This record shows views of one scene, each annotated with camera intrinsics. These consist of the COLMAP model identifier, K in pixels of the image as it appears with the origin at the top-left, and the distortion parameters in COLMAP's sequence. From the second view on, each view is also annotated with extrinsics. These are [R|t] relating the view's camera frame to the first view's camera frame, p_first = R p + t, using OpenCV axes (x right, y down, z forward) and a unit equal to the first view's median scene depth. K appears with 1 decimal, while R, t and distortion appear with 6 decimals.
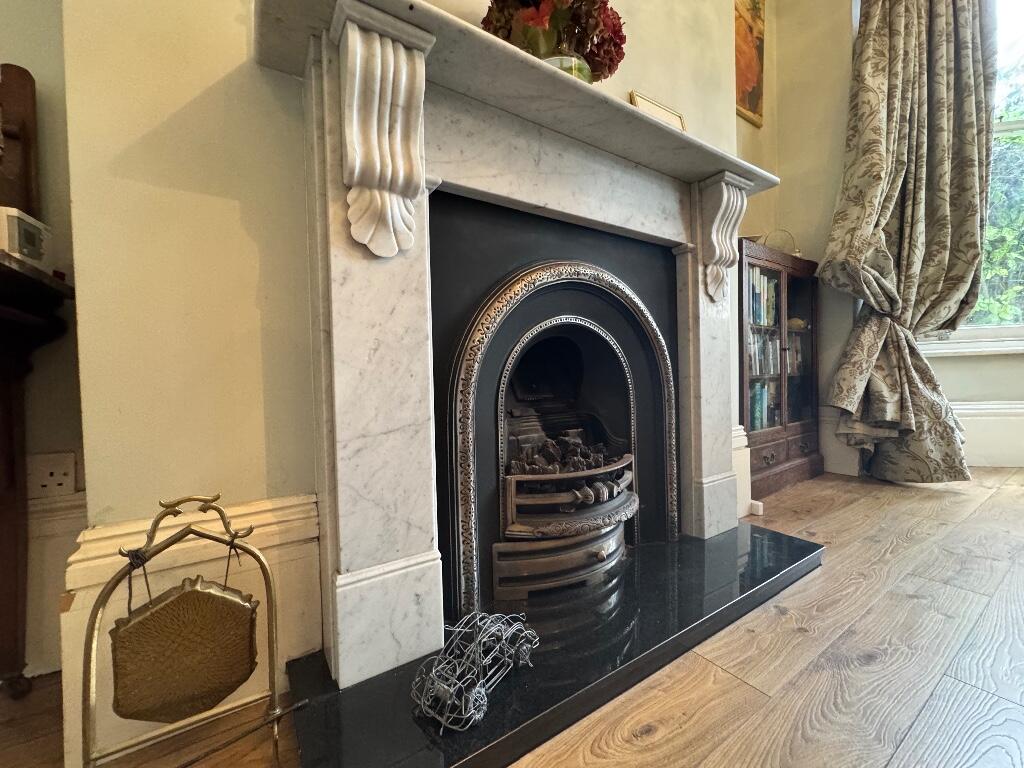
lens RADIAL K [[408.9, 0, 517.8], [0, 408.9, 385.1], [0, 0, 1]] dist [-0.008330, 0.002677]
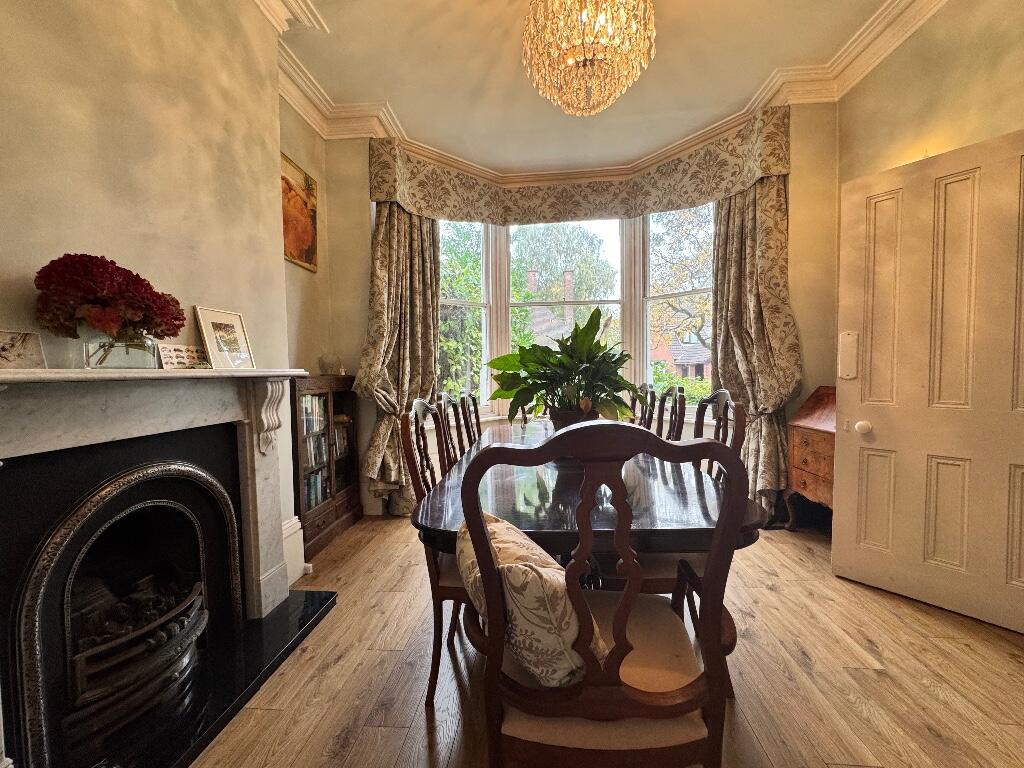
lens RADIAL K [[408.9, 0, 512.6], [0, 408.9, 385.3], [0, 0, 1]] dist [-0.008330, 0.002677]
pose [[0.625411, -0.020240, 0.780033, -0.106296], [0.022195, 0.999720, 0.008146, -0.432297], [-0.779980, 0.012218, 0.625685, -0.605996]]
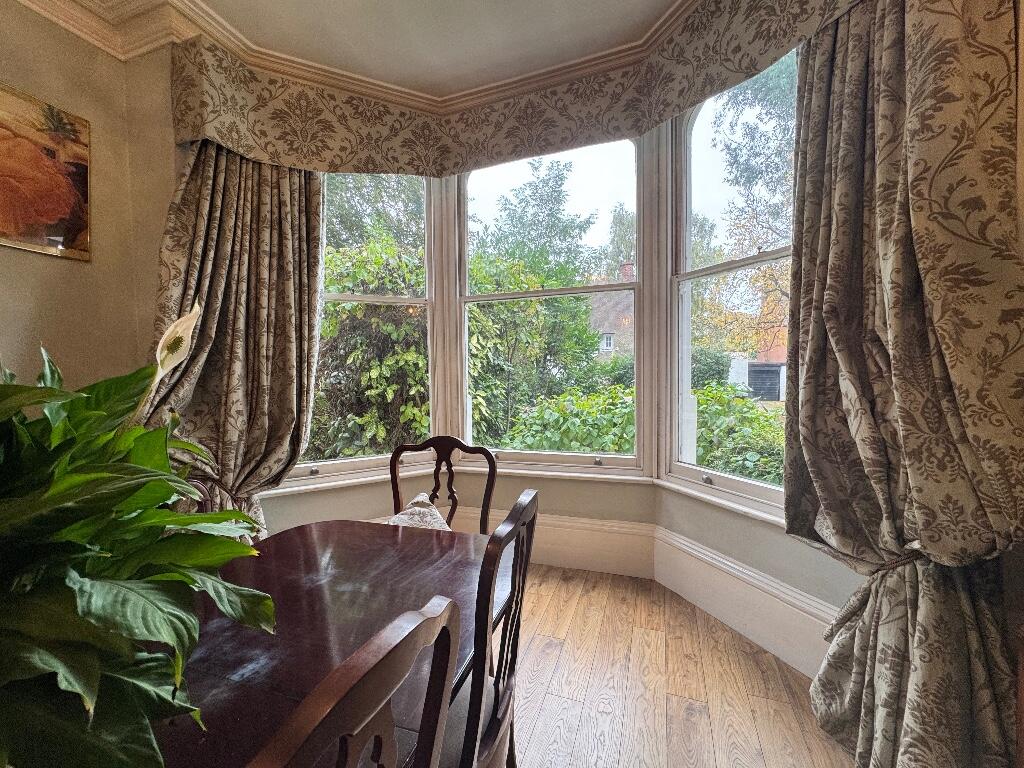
lens RADIAL K [[408.9, 0, 516.6], [0, 408.9, 385.5], [0, 0, 1]] dist [-0.008330, 0.002677]
pose [[0.802649, -0.012081, 0.596329, 1.365304], [0.013069, 0.999911, 0.002667, -0.597447], [-0.596308, 0.005653, 0.802736, -0.448795]]
